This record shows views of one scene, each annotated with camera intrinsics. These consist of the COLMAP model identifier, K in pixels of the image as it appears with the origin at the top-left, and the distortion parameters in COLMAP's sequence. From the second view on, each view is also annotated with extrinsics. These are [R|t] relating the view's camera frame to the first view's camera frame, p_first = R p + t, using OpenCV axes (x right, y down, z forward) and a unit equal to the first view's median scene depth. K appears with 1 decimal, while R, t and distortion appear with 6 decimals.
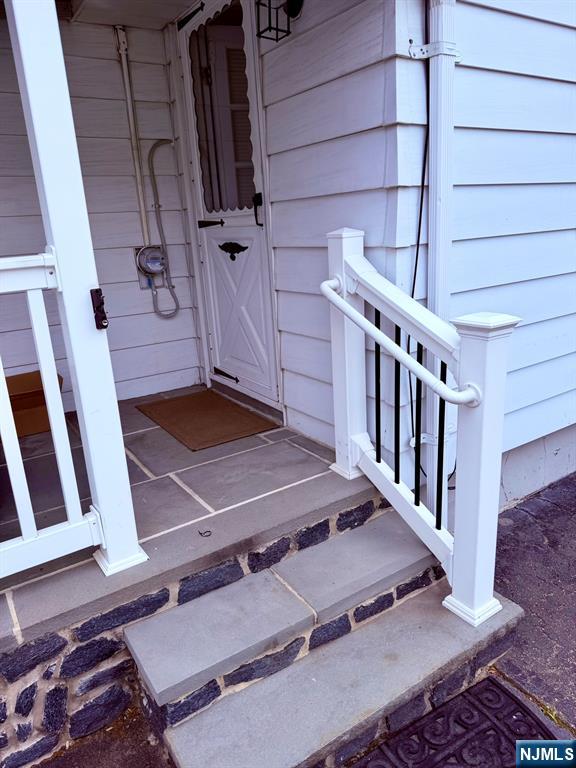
lens RADIAL K [[546.4, 0, 288.7], [0, 546.4, 379.2], [0, 0, 1]] dist [0.054151, -0.060035]
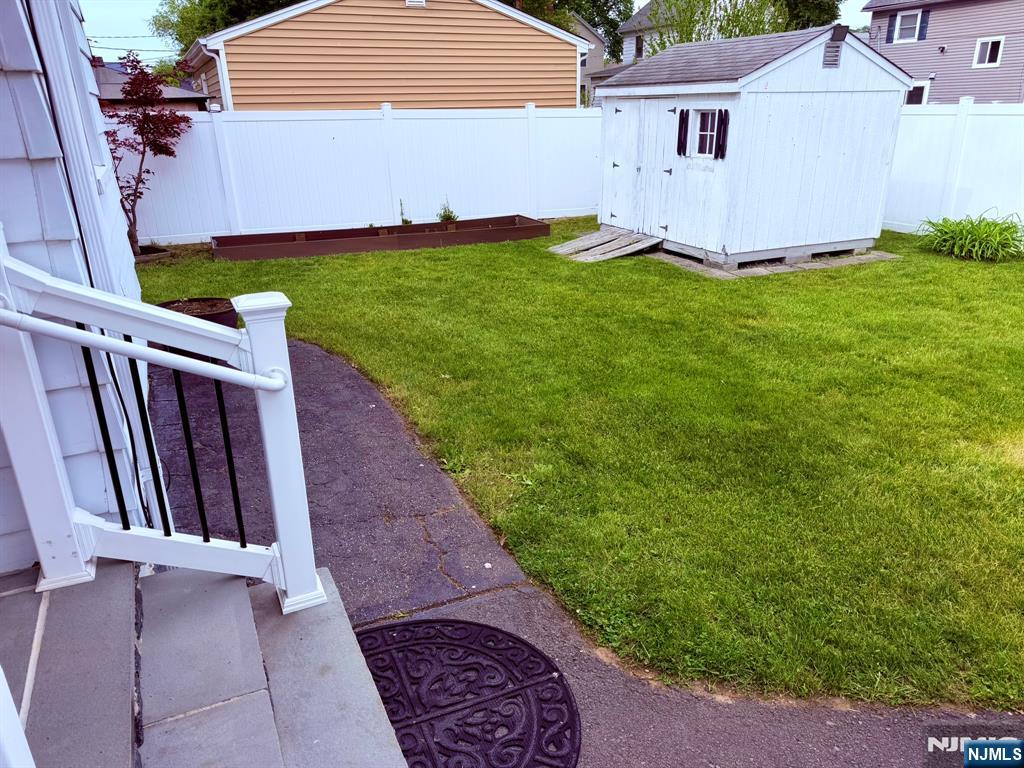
lens RADIAL K [[728.6, 0, 515.4], [0, 728.6, 379.5], [0, 0, 1]] dist [0.054151, -0.060035]
pose [[0.151171, -0.301790, 0.941313, -0.736904], [0.293970, 0.922899, 0.248677, -0.148795], [-0.943785, 0.239125, 0.228232, 0.287873]]
